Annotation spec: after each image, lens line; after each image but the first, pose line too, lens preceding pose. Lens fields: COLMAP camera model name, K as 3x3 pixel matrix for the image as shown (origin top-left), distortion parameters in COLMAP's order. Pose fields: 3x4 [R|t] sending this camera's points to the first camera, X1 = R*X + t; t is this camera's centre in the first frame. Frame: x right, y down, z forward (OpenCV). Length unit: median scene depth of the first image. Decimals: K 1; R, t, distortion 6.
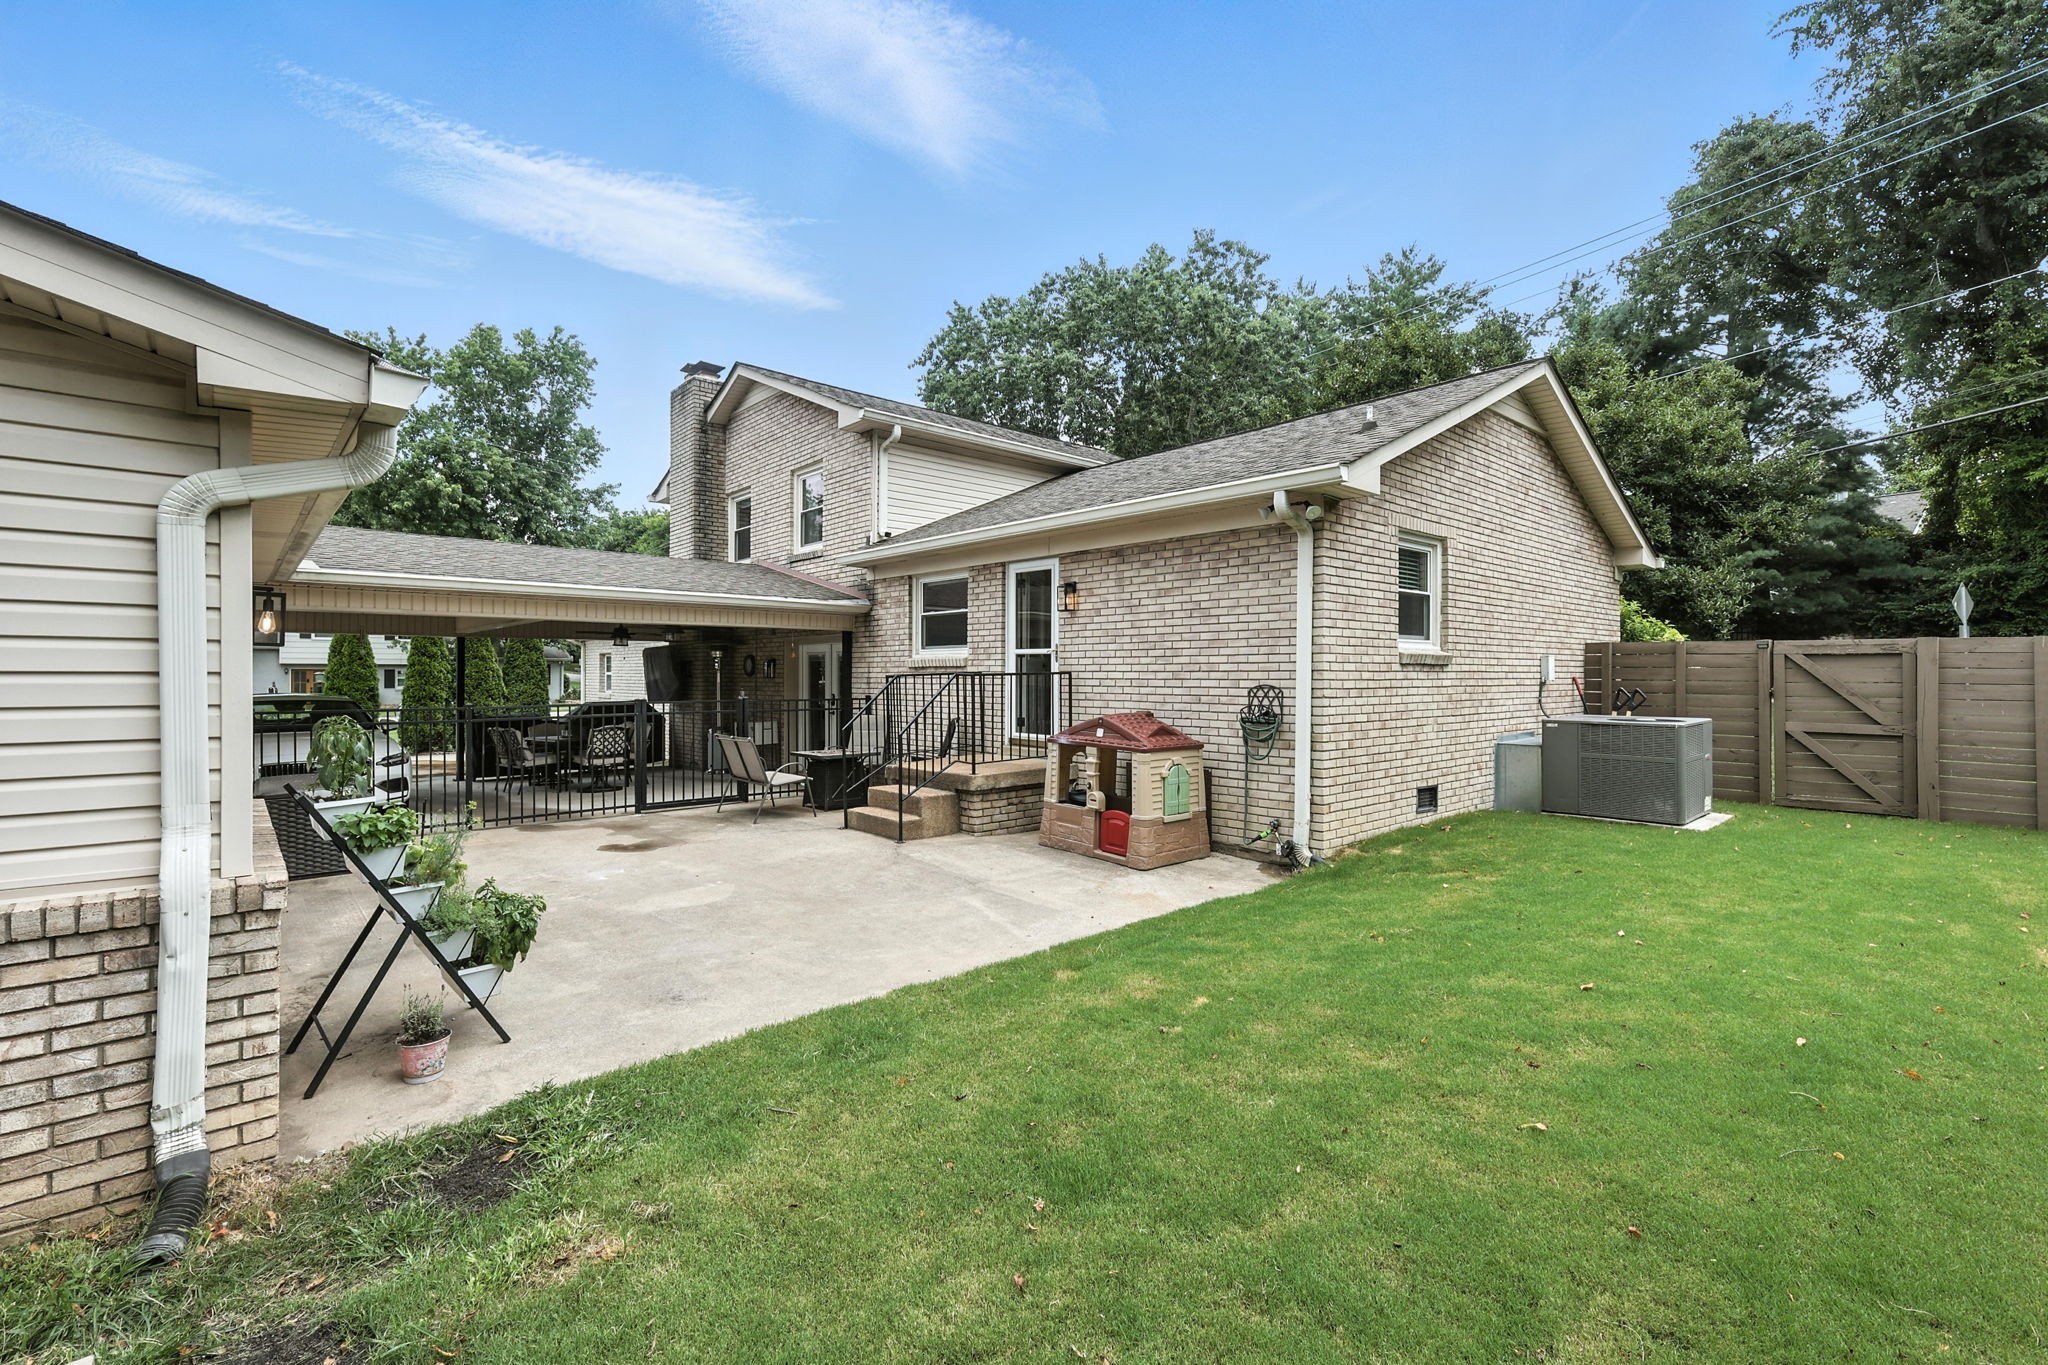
lens RADIAL K [[906.7, 0, 1021.4], [0, 906.7, 676.0], [0, 0, 1]] dist [0.009987, -0.000835]
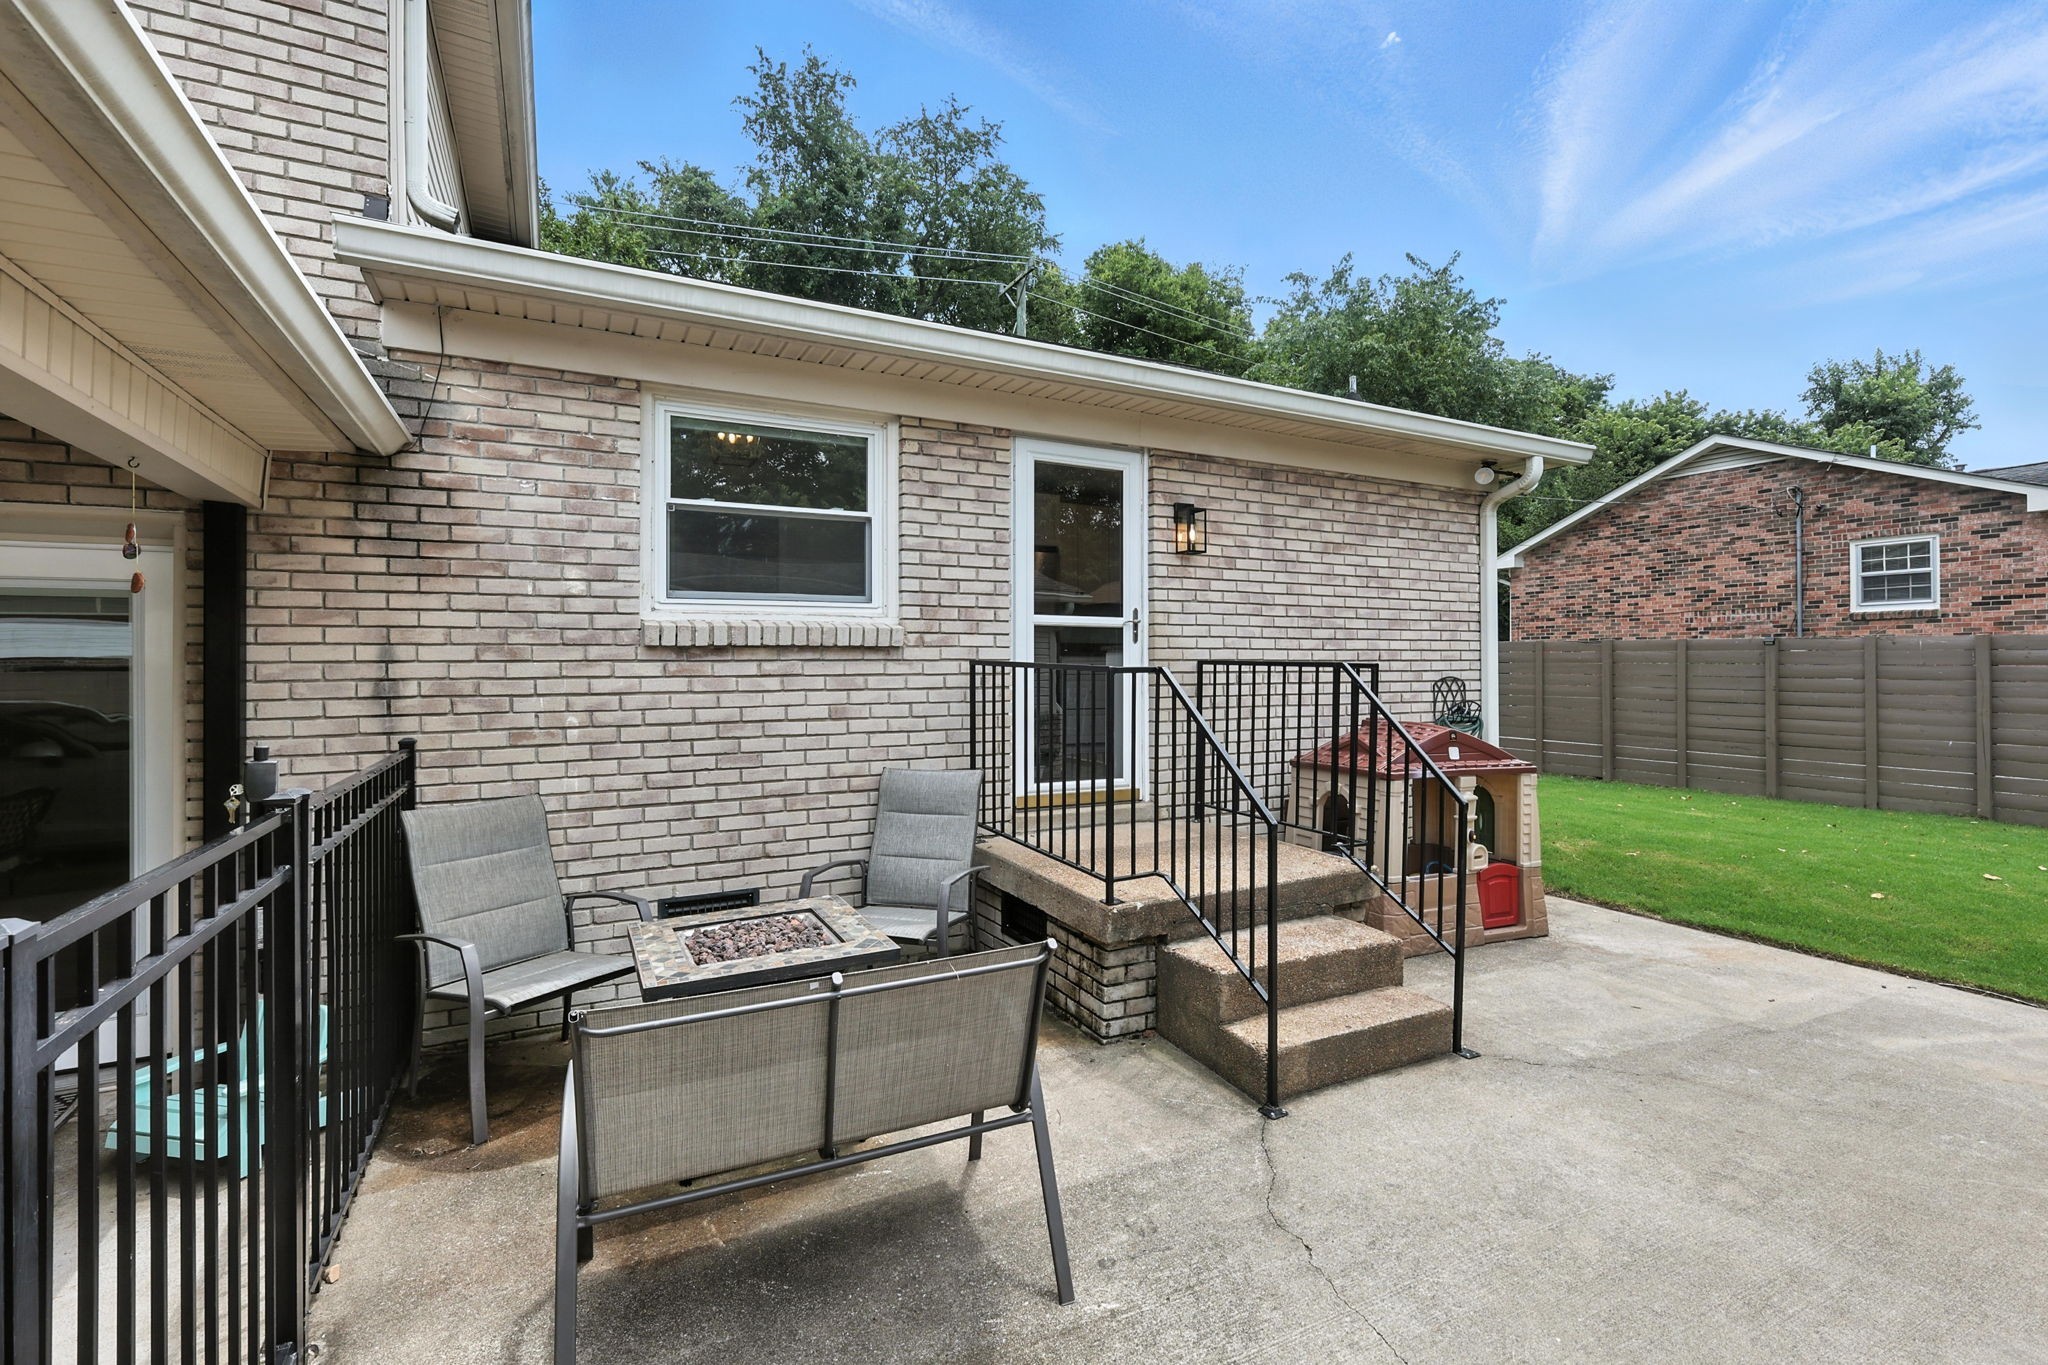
lens RADIAL K [[906.7, 0, 1028.9], [0, 906.7, 680.1], [0, 0, 1]] dist [0.009987, -0.000835]
pose [[0.249271, -0.013877, 0.968334, -0.584209], [0.005761, 0.999901, 0.012847, -0.000280], [-0.968417, 0.002376, 0.249326, 1.058173]]
